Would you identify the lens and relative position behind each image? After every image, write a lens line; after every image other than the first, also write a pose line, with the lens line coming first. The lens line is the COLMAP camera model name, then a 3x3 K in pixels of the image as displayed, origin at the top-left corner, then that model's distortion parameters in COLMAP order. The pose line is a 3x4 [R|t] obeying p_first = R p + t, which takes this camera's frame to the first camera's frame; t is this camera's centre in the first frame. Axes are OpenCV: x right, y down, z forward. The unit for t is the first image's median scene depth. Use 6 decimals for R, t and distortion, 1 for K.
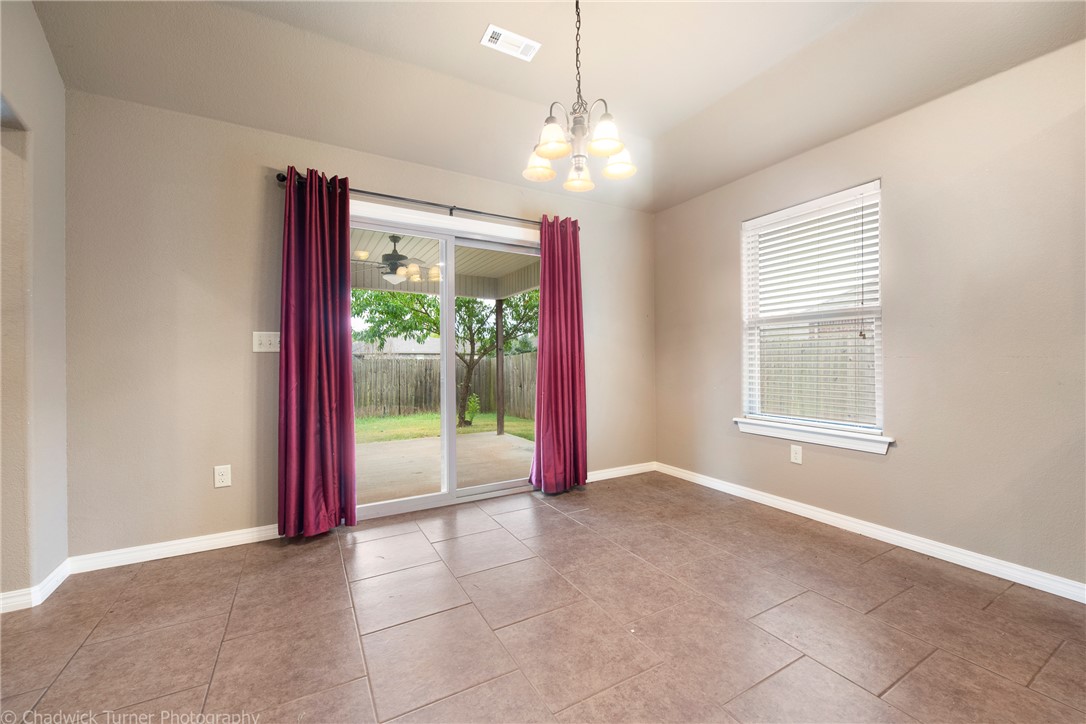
lens RADIAL K [[434.3, 0, 543.5], [0, 434.3, 362.3], [0, 0, 1]] dist [-0.002384, -0.001145]
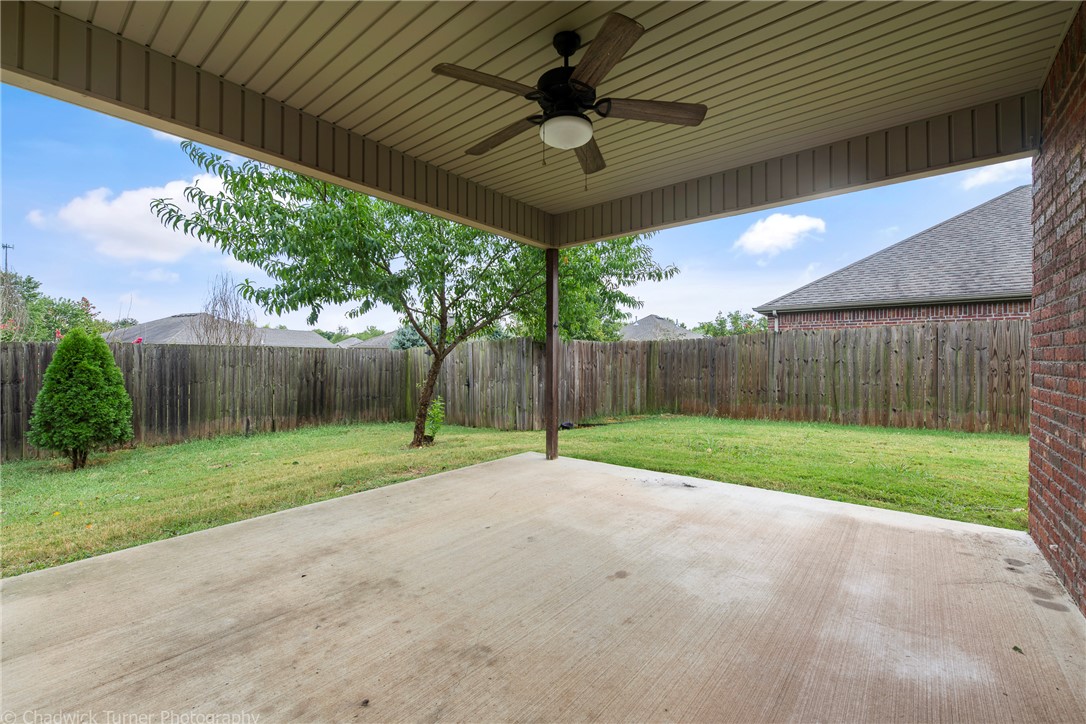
lens RADIAL K [[434.3, 0, 550.5], [0, 434.3, 358.0], [0, 0, 1]] dist [-0.002384, -0.001145]
pose [[0.925534, 0.008877, 0.378559, -0.206962], [-0.006915, 0.999955, -0.006543, 0.012511], [-0.378600, 0.003438, 0.925554, 0.240956]]
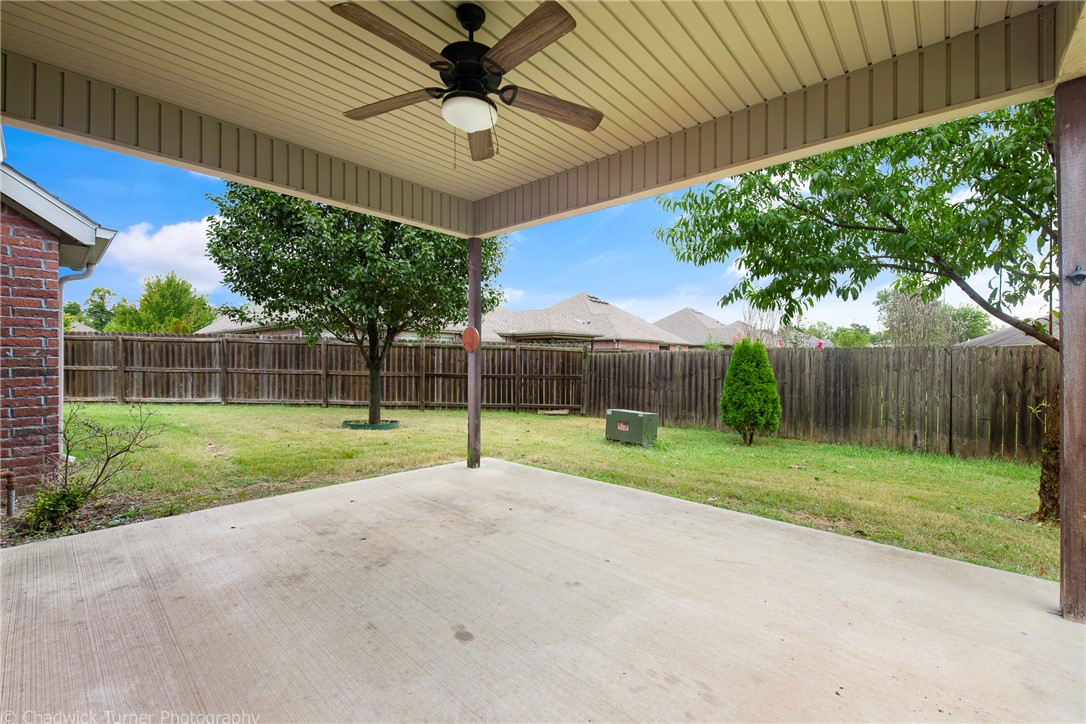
lens RADIAL K [[459.0, 0, 519.5], [0, 459.0, 354.9], [0, 0, 1]] dist [-0.004325, -0.000786]
pose [[0.314203, -0.000517, -0.949356, 0.028291], [-0.010335, 0.999939, -0.003965, 0.010813], [0.949300, 0.011058, 0.314178, 0.362950]]
